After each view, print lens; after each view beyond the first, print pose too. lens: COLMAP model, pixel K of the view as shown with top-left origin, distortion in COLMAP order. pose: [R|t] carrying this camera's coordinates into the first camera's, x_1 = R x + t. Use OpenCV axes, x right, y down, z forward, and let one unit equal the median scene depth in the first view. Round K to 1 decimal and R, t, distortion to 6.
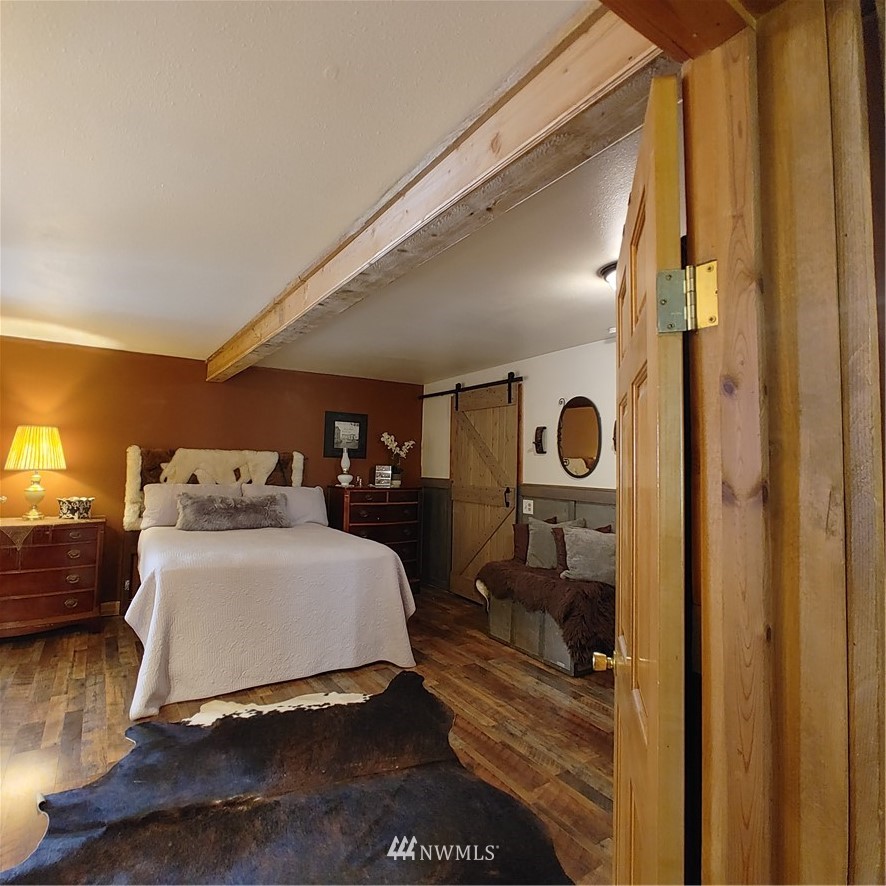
lens RADIAL K [[505.9, 0, 444.0], [0, 505.9, 440.6], [0, 0, 1]] dist [-0.030413, 0.010631]
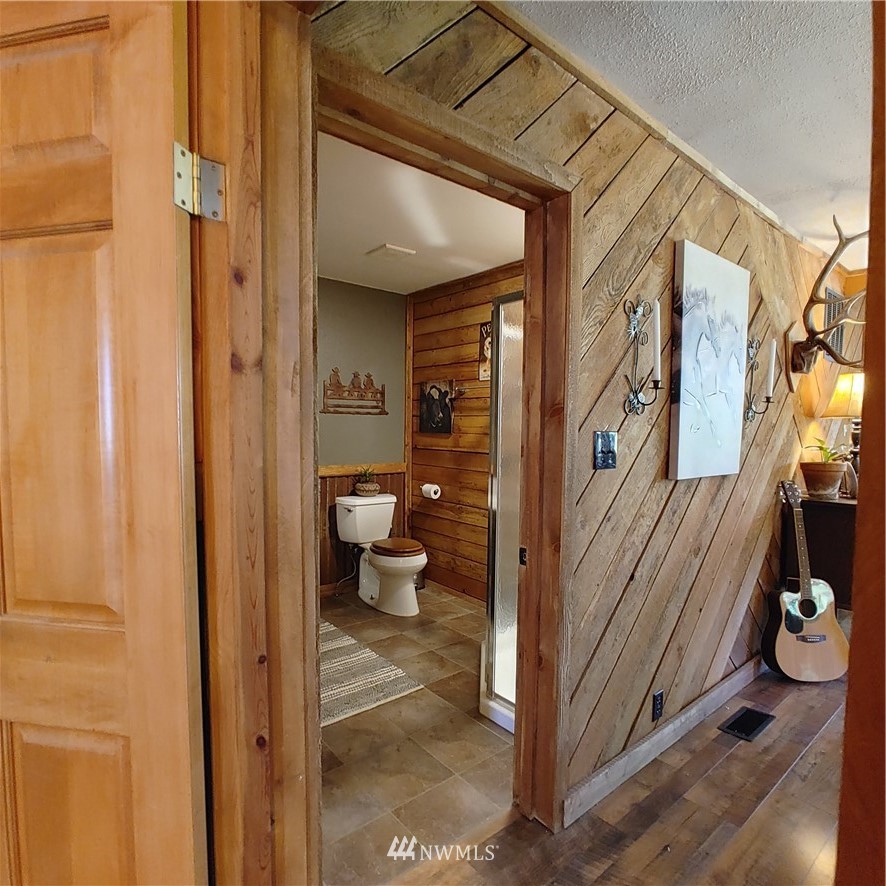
lens RADIAL K [[505.9, 0, 443.1], [0, 505.9, 445.2], [0, 0, 1]] dist [-0.030413, 0.010631]
pose [[-0.072921, -0.070979, 0.994809, -0.735418], [-0.058424, 0.996055, 0.066786, 0.194590], [-0.995625, -0.053251, -0.076780, 0.571943]]
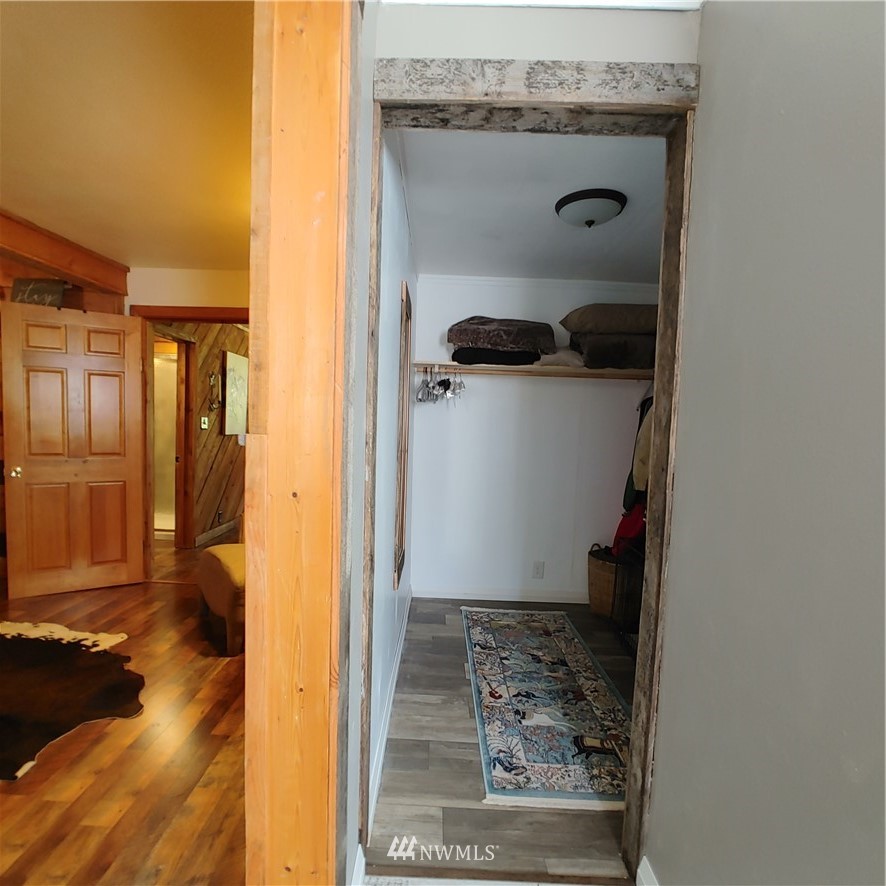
lens RADIAL K [[505.9, 0, 441.9], [0, 505.9, 442.5], [0, 0, 1]] dist [-0.030413, 0.010631]
pose [[-0.826134, -0.074301, 0.558554, -5.074637], [-0.081267, 0.996616, 0.012375, 0.235628], [-0.557583, -0.035169, -0.829376, 3.545870]]
